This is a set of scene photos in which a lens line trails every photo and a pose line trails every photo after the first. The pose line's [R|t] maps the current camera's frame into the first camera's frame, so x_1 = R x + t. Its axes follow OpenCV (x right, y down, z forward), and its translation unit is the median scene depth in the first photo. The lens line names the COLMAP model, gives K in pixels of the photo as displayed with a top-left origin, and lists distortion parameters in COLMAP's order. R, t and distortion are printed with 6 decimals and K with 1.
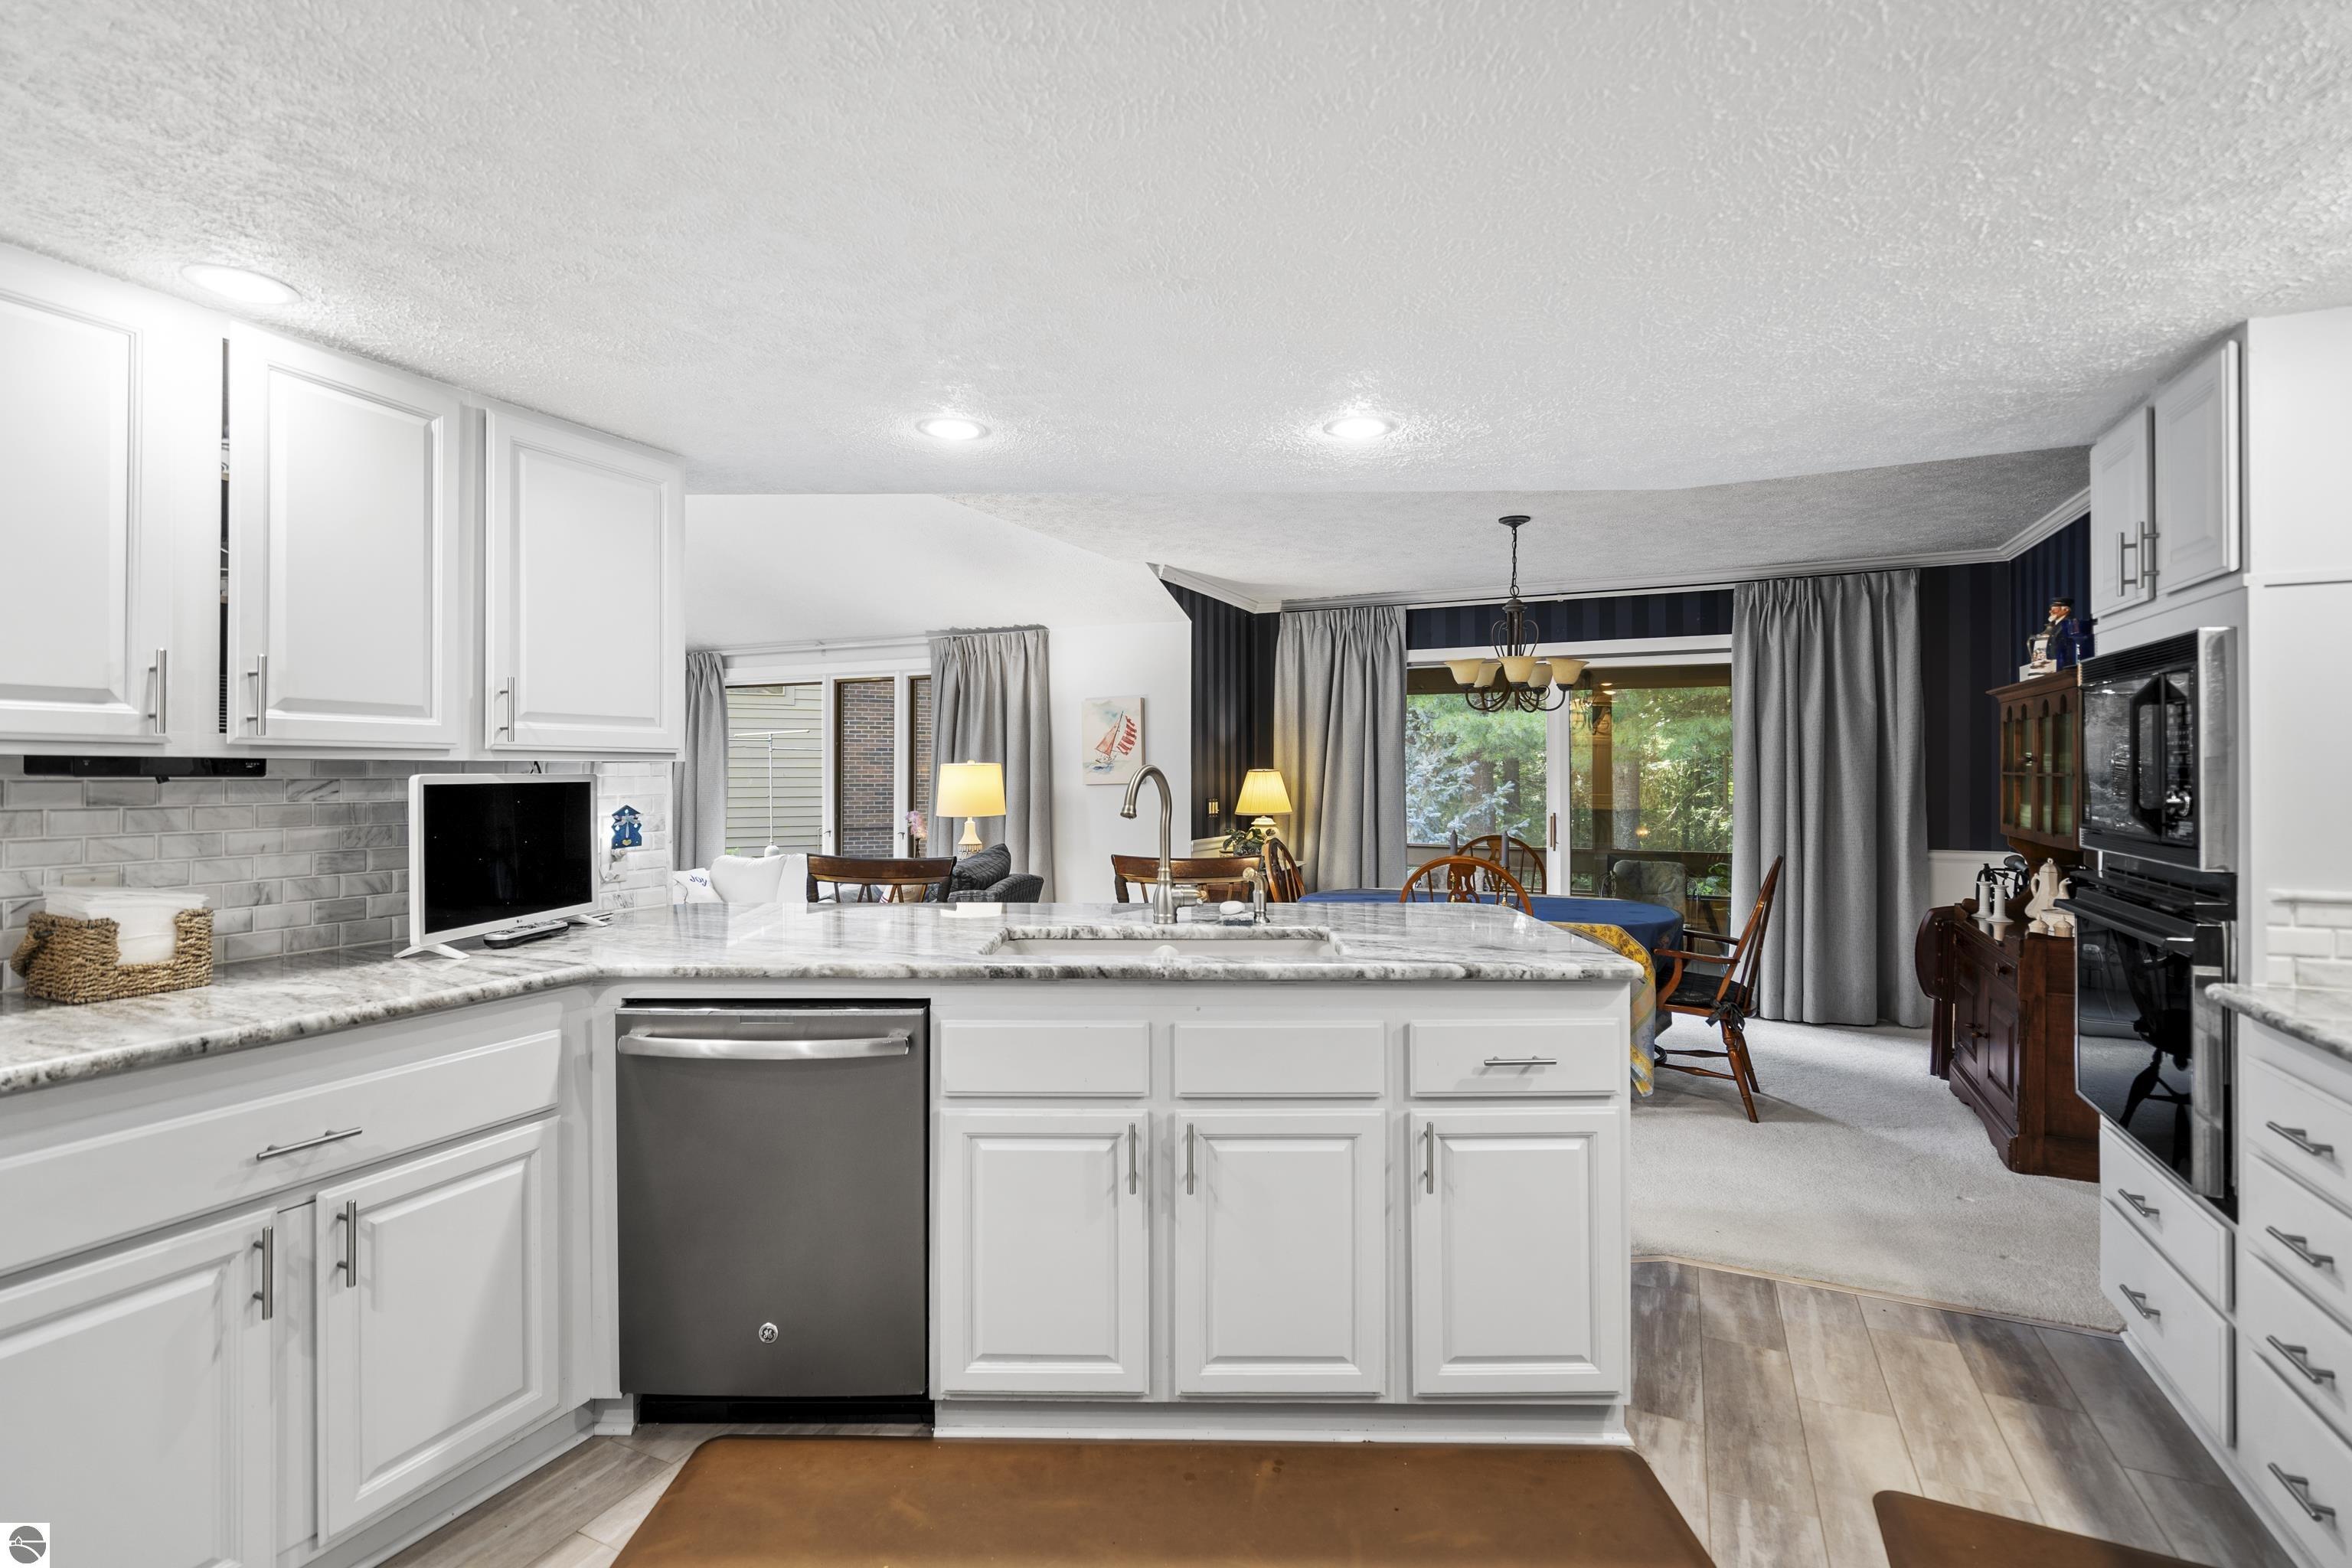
lens RADIAL K [[1076.9, 0, 1175.2], [0, 1076.9, 775.0], [0, 0, 1]] dist [0.001747, -0.000044]
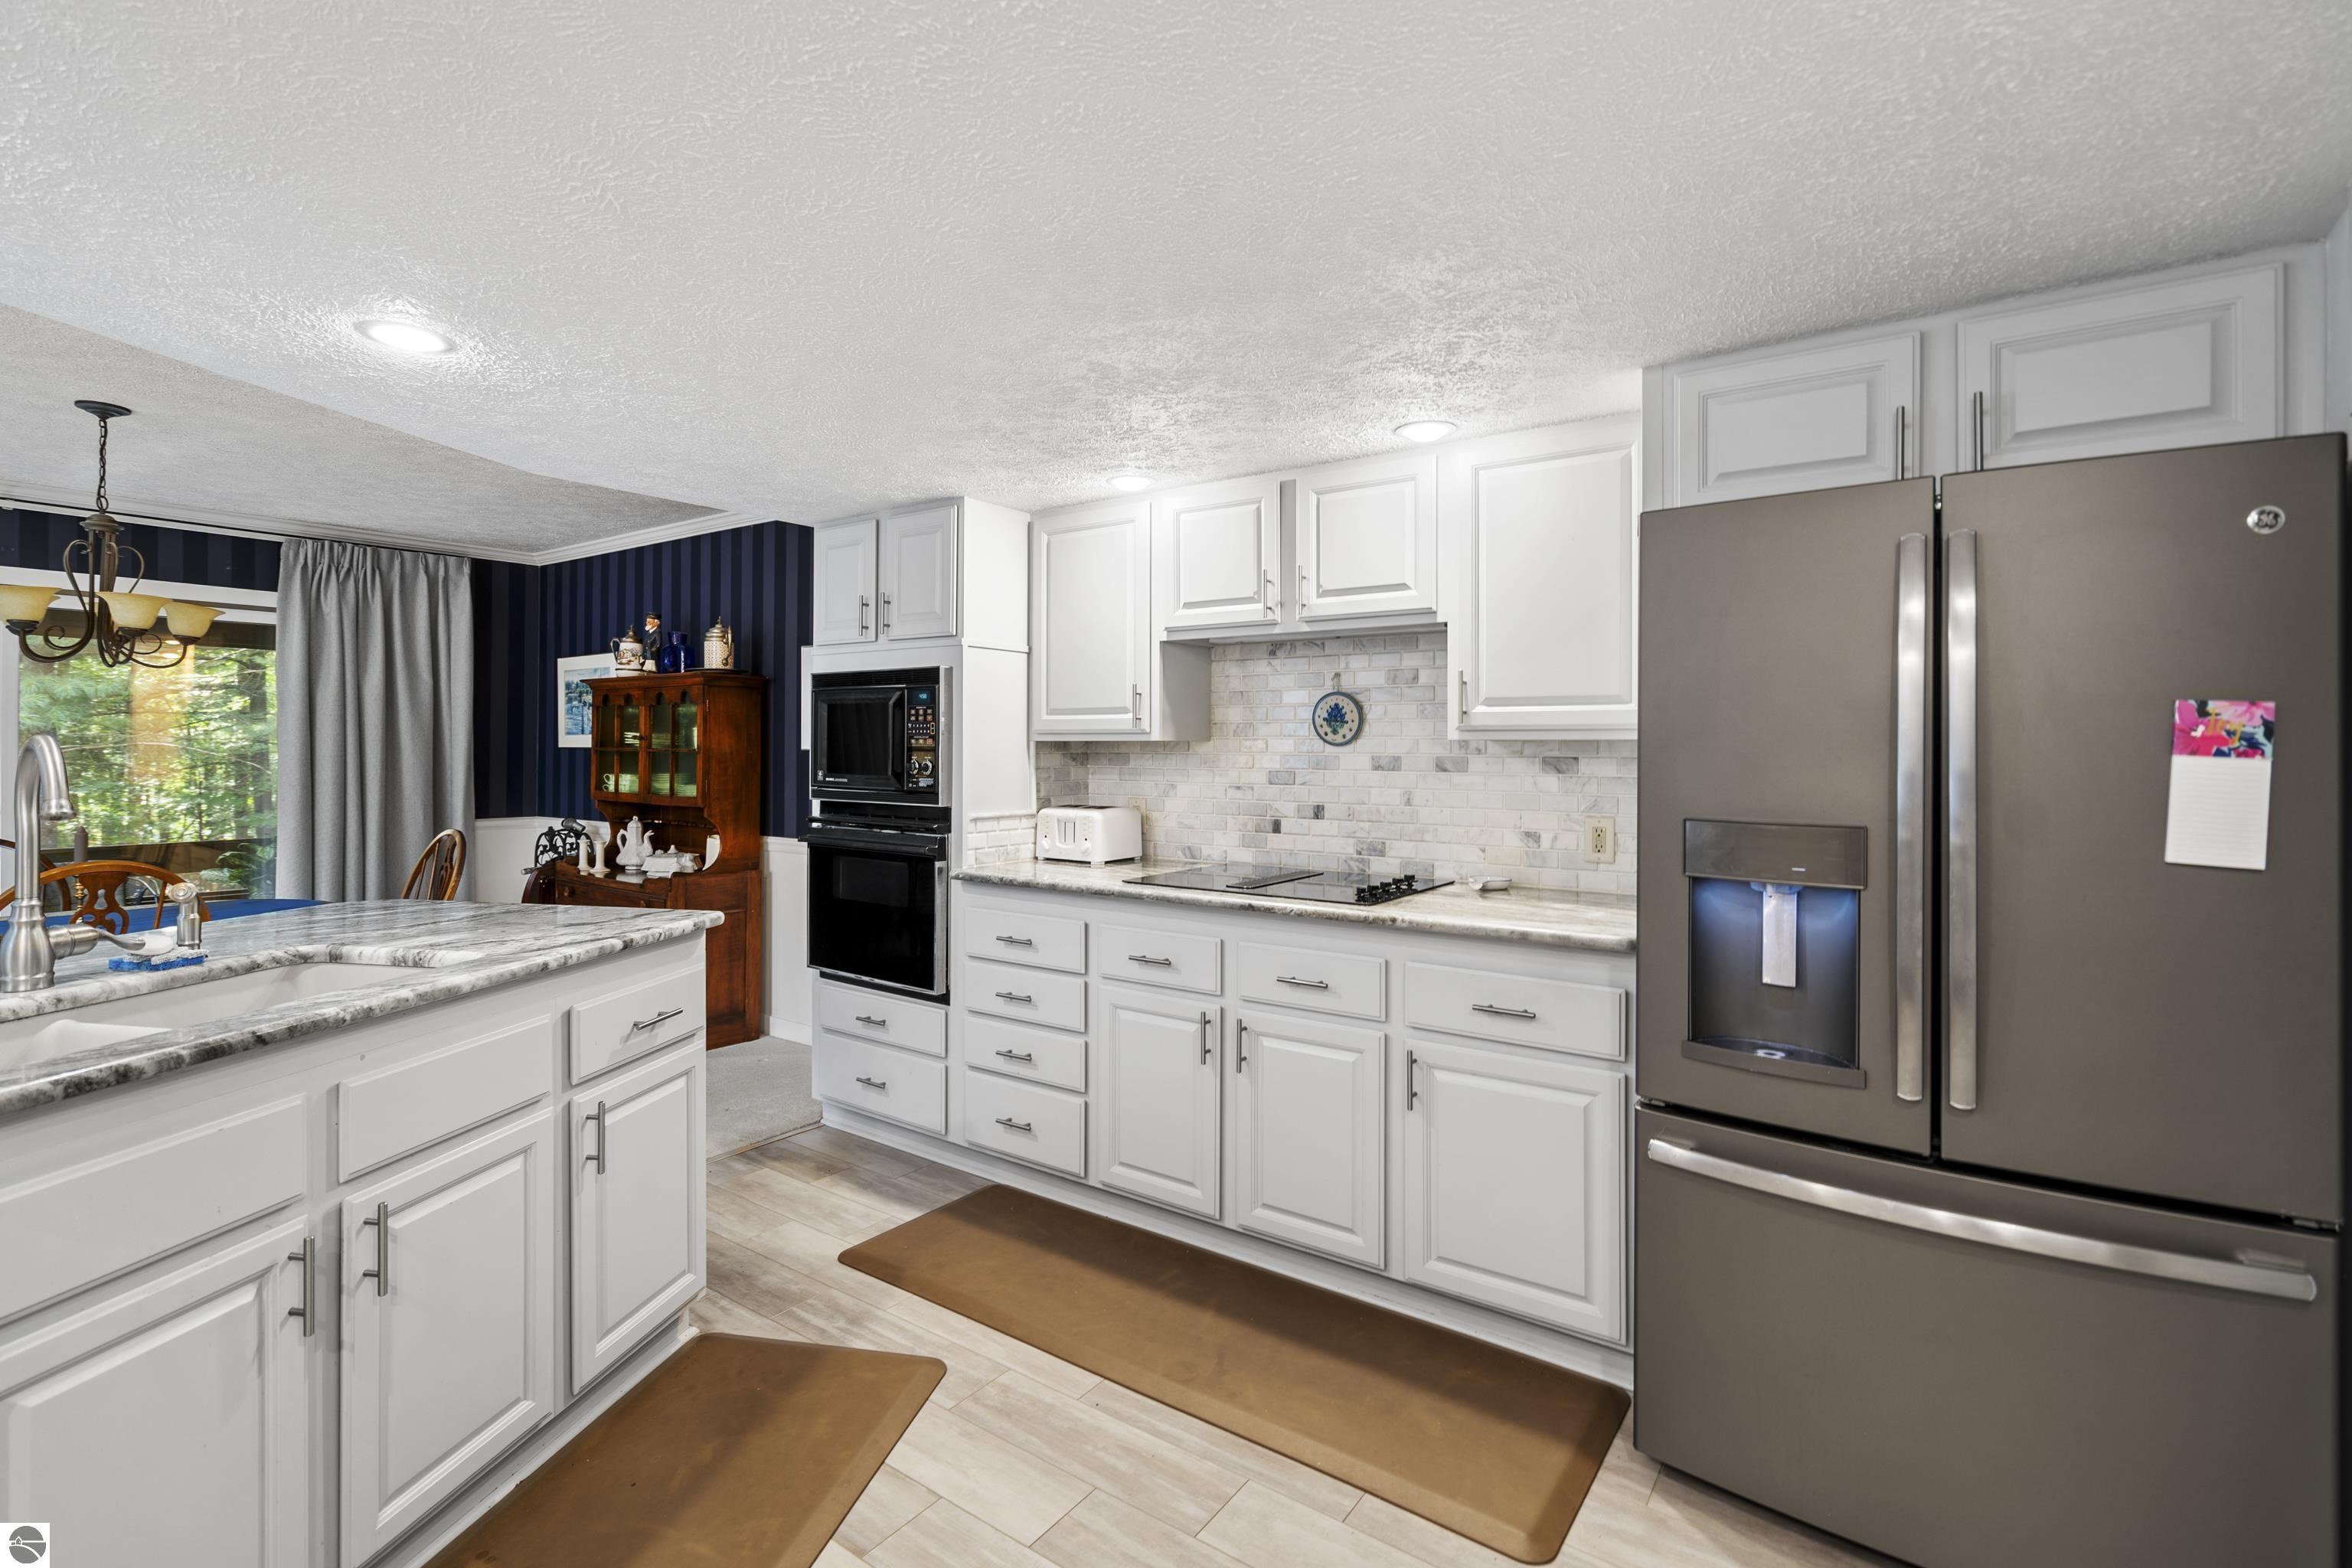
lens RADIAL K [[1078.8, 0, 1172.0], [0, 1078.8, 758.1], [0, 0, 1]] dist [0.001300, 0.000185]
pose [[0.182707, -0.007051, 0.983142, -0.614361], [-0.000688, 0.999973, 0.007300, -0.000983], [-0.983167, -0.002010, 0.182697, 0.291365]]
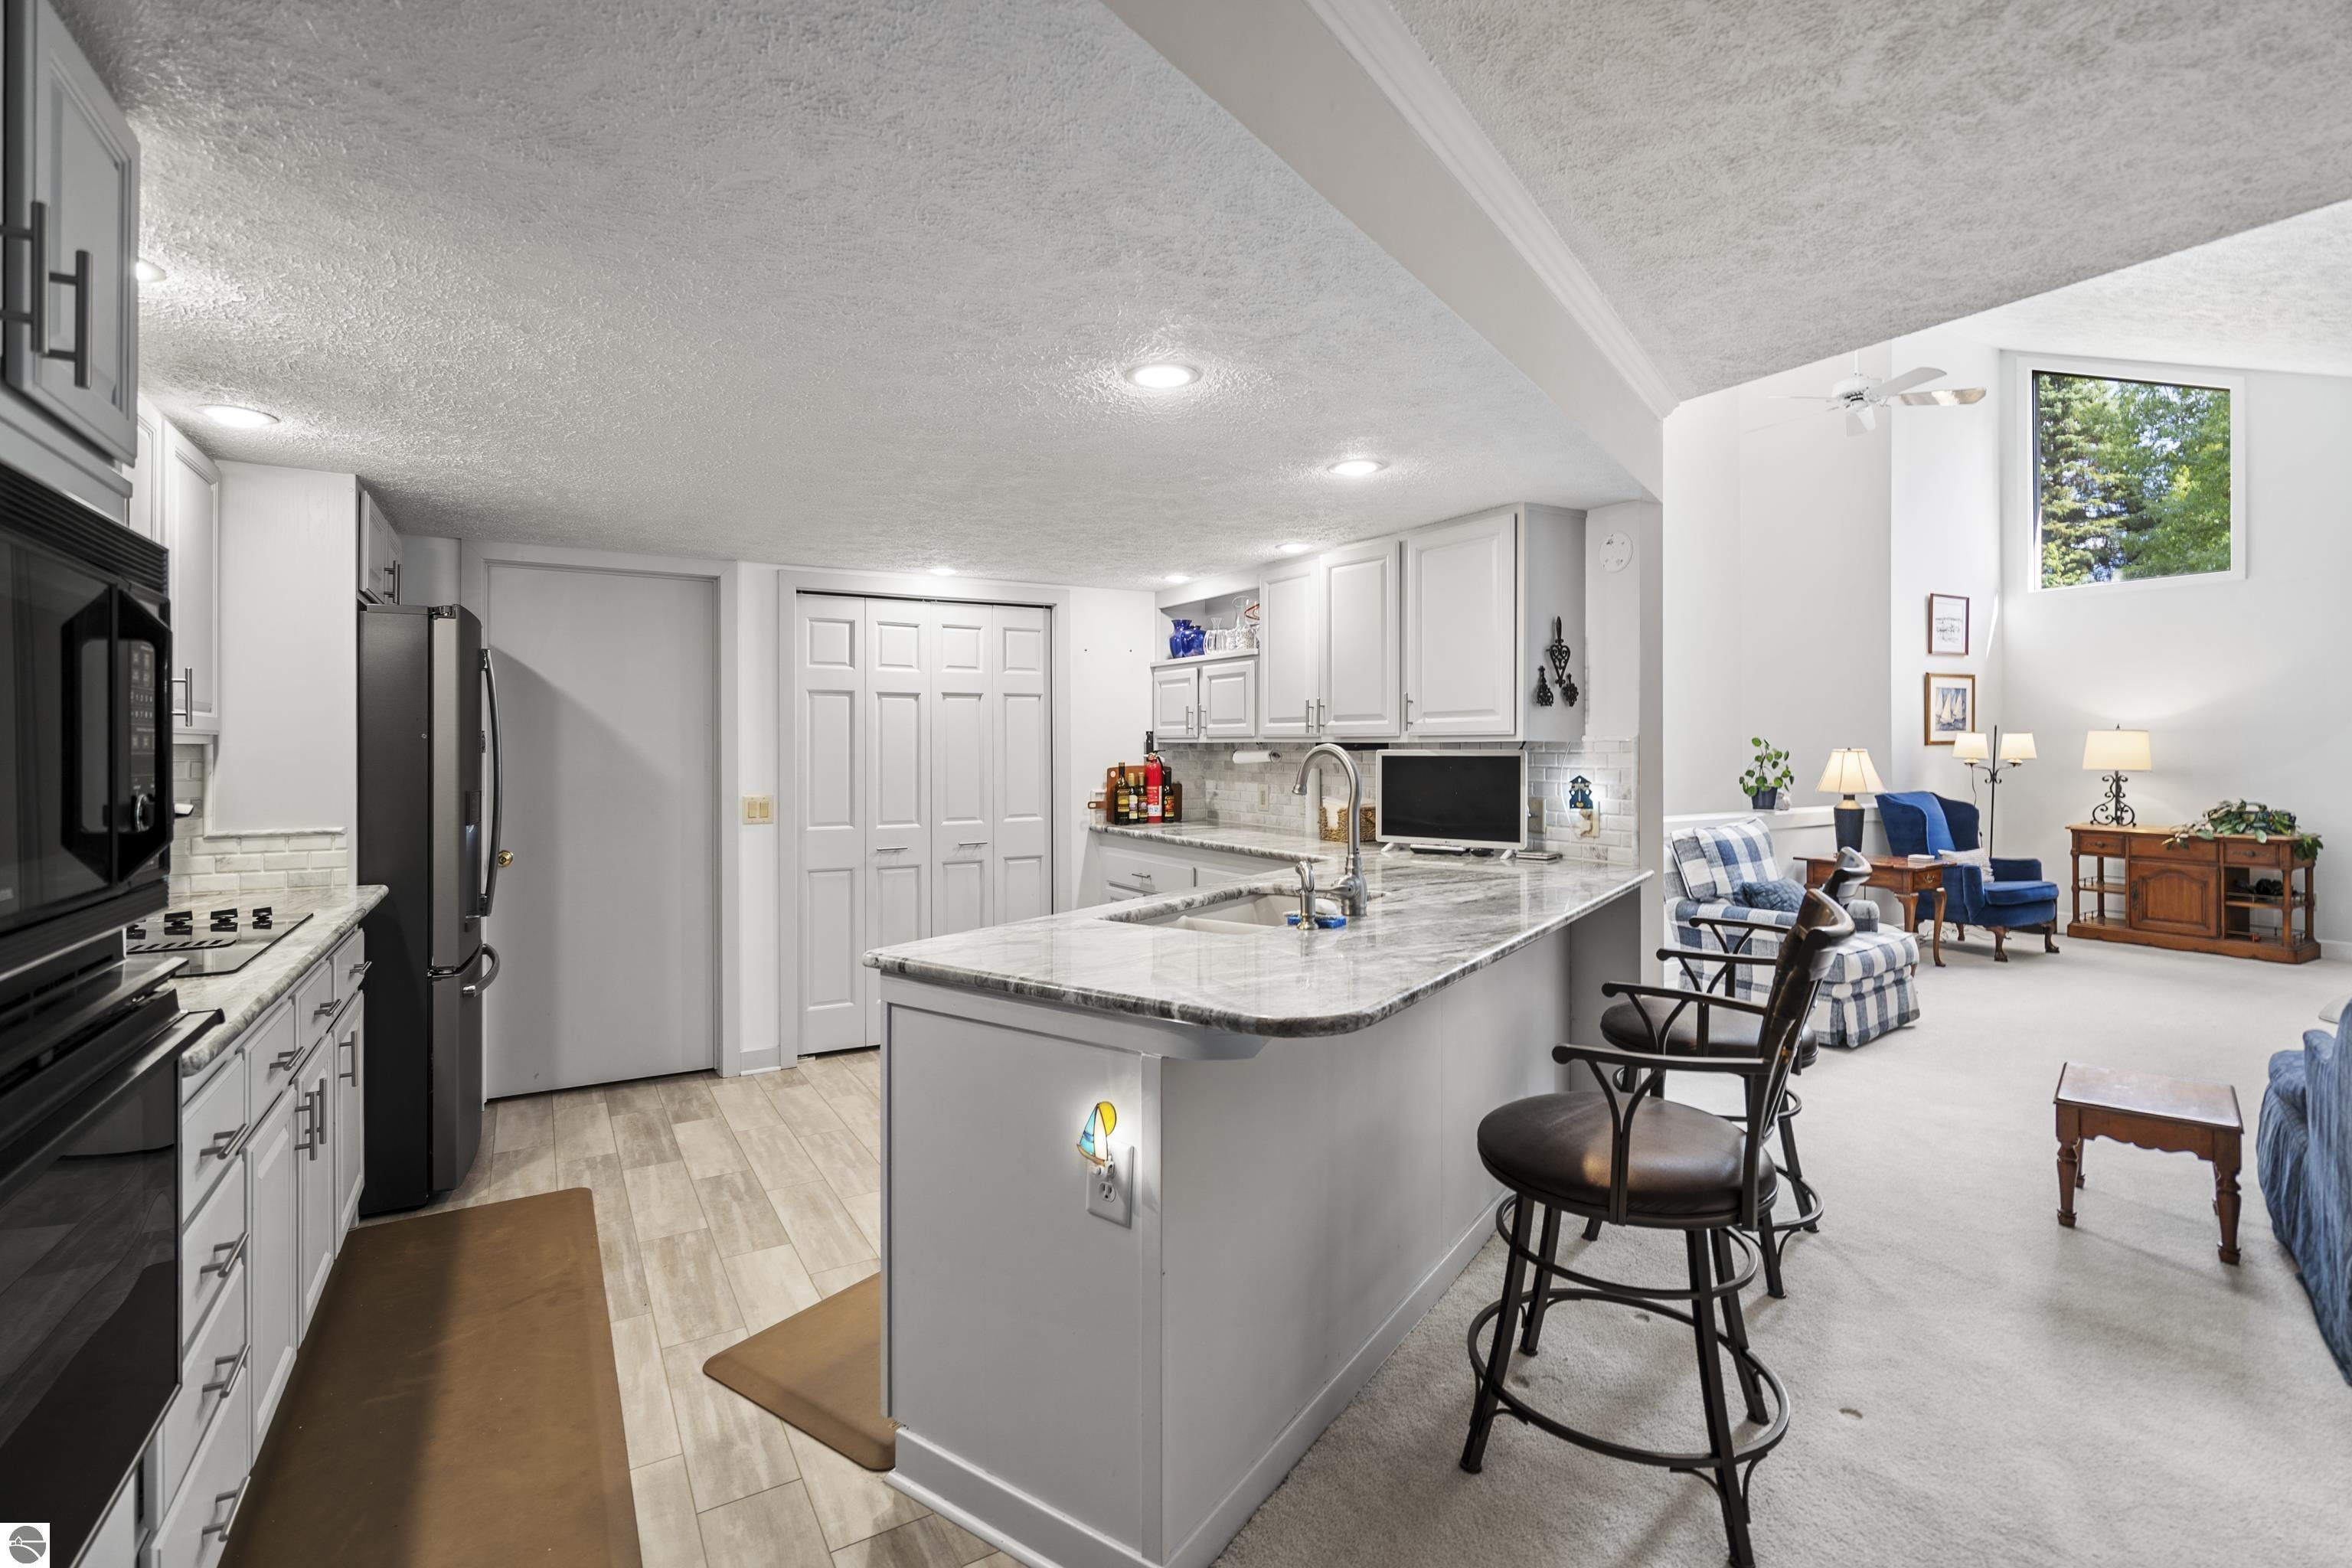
lens RADIAL K [[1076.9, 0, 1175.2], [0, 1076.9, 775.0], [0, 0, 1]] dist [0.001747, -0.000044]
pose [[-0.558457, 0.024798, -0.829162, 1.042825], [0.002166, 0.999593, 0.028436, -0.011687], [0.829530, 0.014084, -0.558284, 1.720785]]
